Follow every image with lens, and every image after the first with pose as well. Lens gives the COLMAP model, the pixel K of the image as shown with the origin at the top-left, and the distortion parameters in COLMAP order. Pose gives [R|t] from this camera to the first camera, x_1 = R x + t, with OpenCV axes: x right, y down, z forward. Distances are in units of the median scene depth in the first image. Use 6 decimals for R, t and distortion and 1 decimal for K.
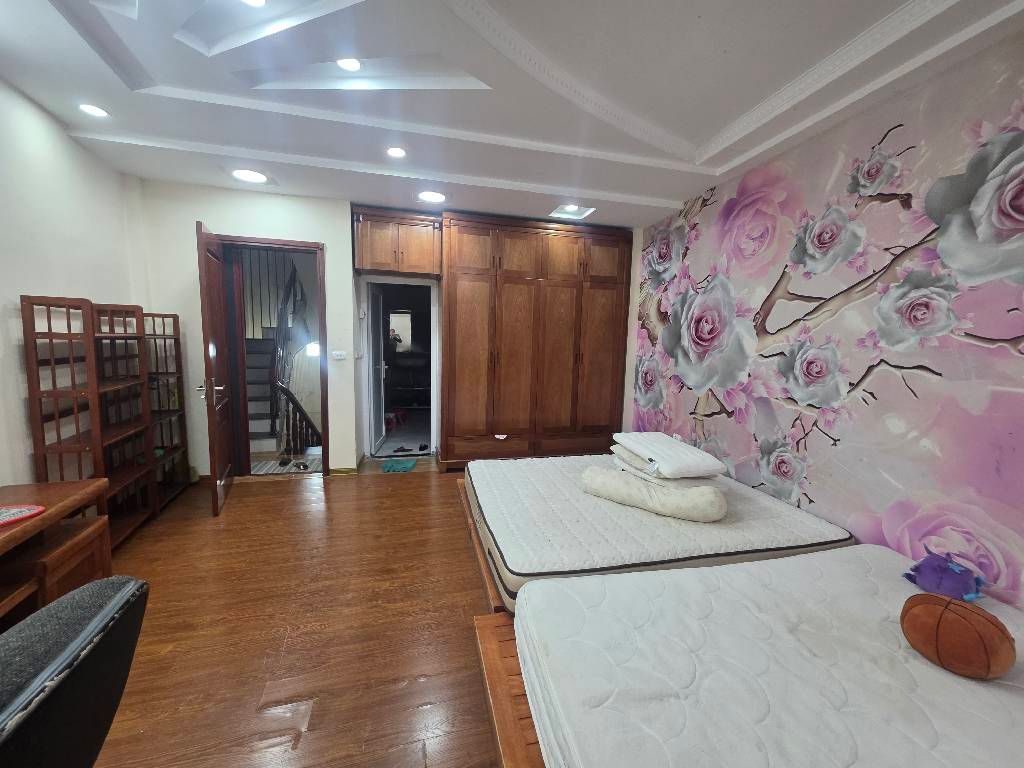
lens RADIAL K [[410.6, 0, 512.0], [0, 410.6, 384.0], [0, 0, 1]] dist [0.001067, 0.000037]
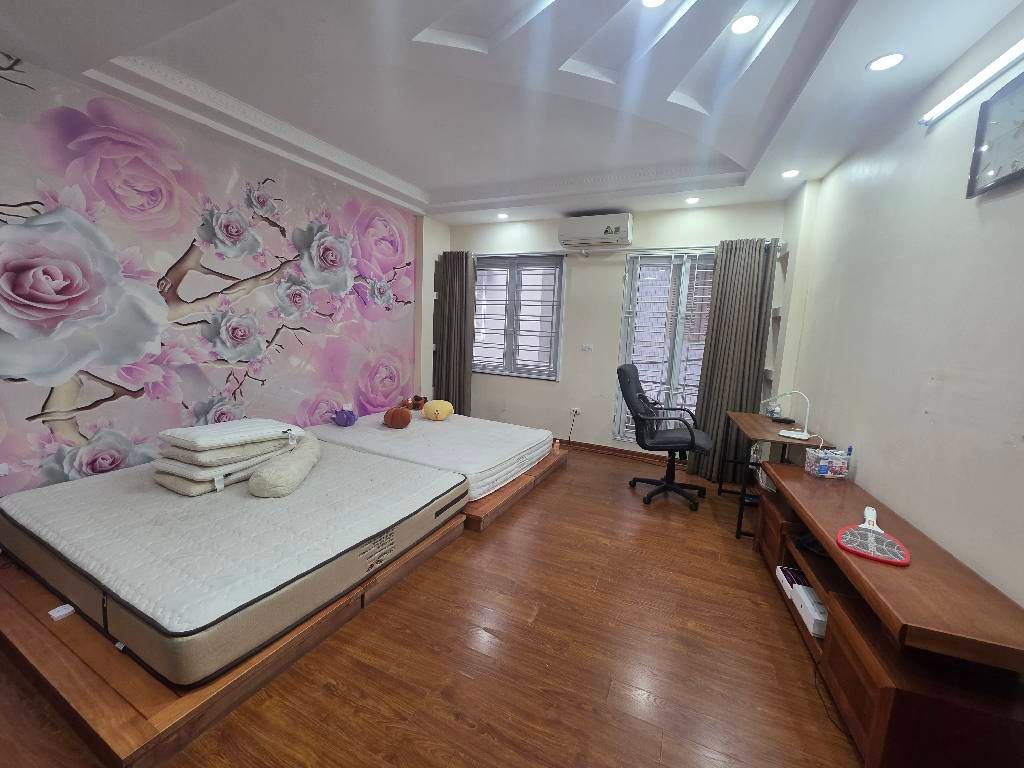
lens RADIAL K [[410.6, 0, 512.0], [0, 410.6, 384.0], [0, 0, 1]] dist [0.001067, 0.000037]
pose [[-0.770653, -0.147085, 0.620049, -0.761499], [0.003078, 0.972128, 0.234430, -0.182893], [-0.637248, 0.182573, -0.748720, 1.454482]]
